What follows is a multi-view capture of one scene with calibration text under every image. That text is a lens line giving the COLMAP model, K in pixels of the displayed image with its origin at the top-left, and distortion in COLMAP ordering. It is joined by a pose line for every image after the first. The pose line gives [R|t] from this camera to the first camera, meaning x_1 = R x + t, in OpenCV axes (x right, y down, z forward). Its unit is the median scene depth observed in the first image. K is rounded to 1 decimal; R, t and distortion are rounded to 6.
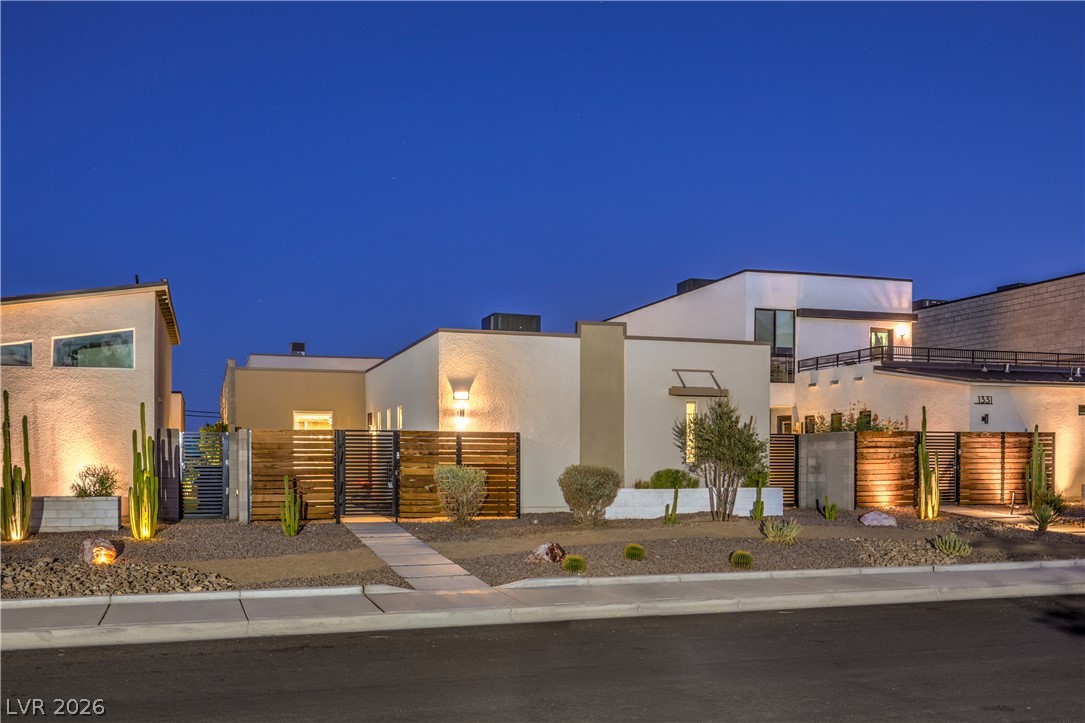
lens RADIAL K [[1034.4, 0, 543.4], [0, 1034.4, 369.5], [0, 0, 1]] dist [0.001682, 0.000000]
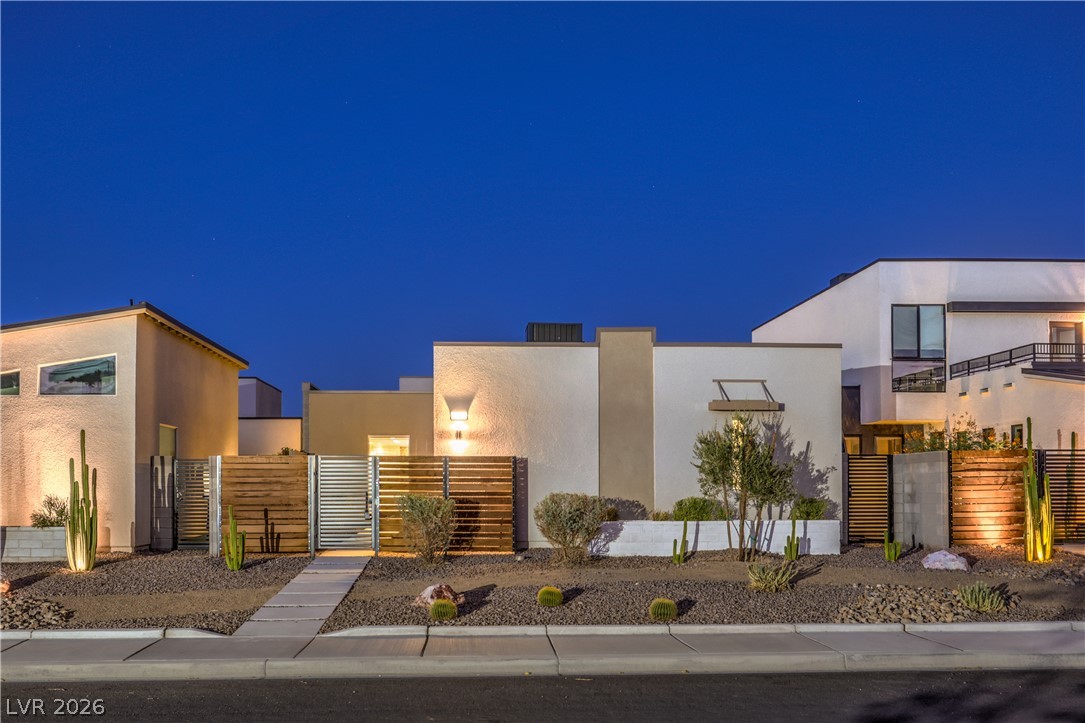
lens RADIAL K [[1112.4, 0, 513.1], [0, 1112.4, 351.4], [0, 0, 1]] dist [-0.000253, 0.000000]
pose [[0.963974, -0.035466, -0.263622, 0.222869], [0.026521, 0.998948, -0.037417, 0.006848], [0.264671, 0.029078, 0.963900, 0.080837]]
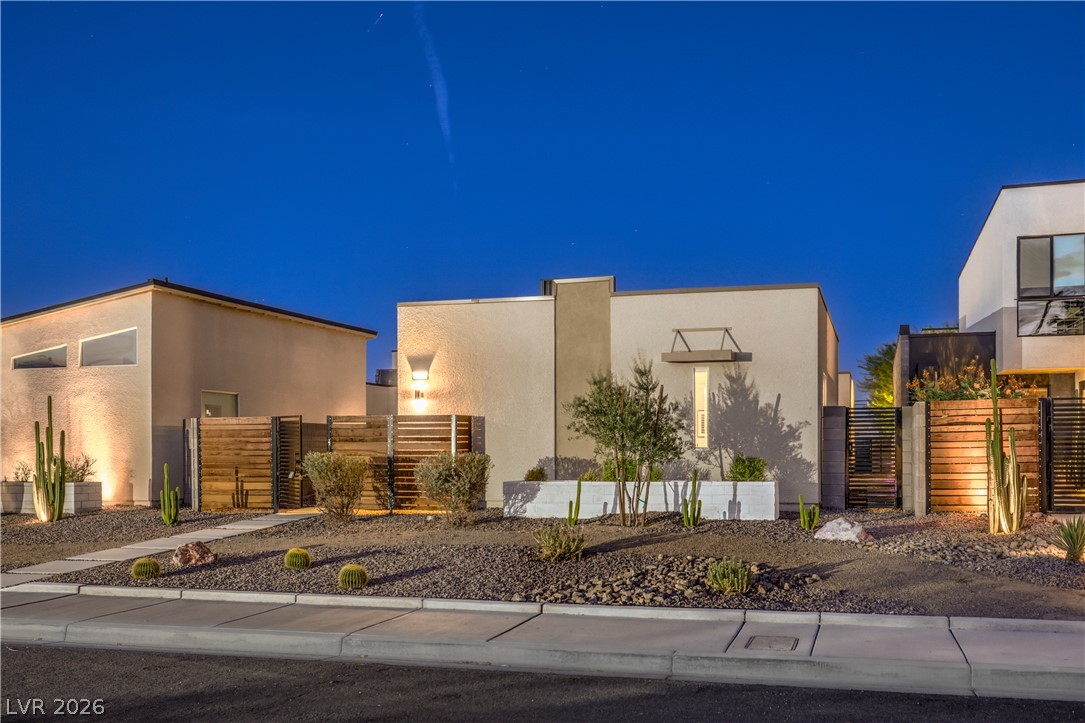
lens RADIAL K [[1034.4, 0, 549.4], [0, 1034.4, 356.4], [0, 0, 1]] dist [0.001682, 0.000000]
pose [[0.826229, -0.055689, -0.560574, 0.520361], [0.055283, 0.998314, -0.017693, 0.030997], [0.560614, -0.016372, 0.827915, 0.318784]]
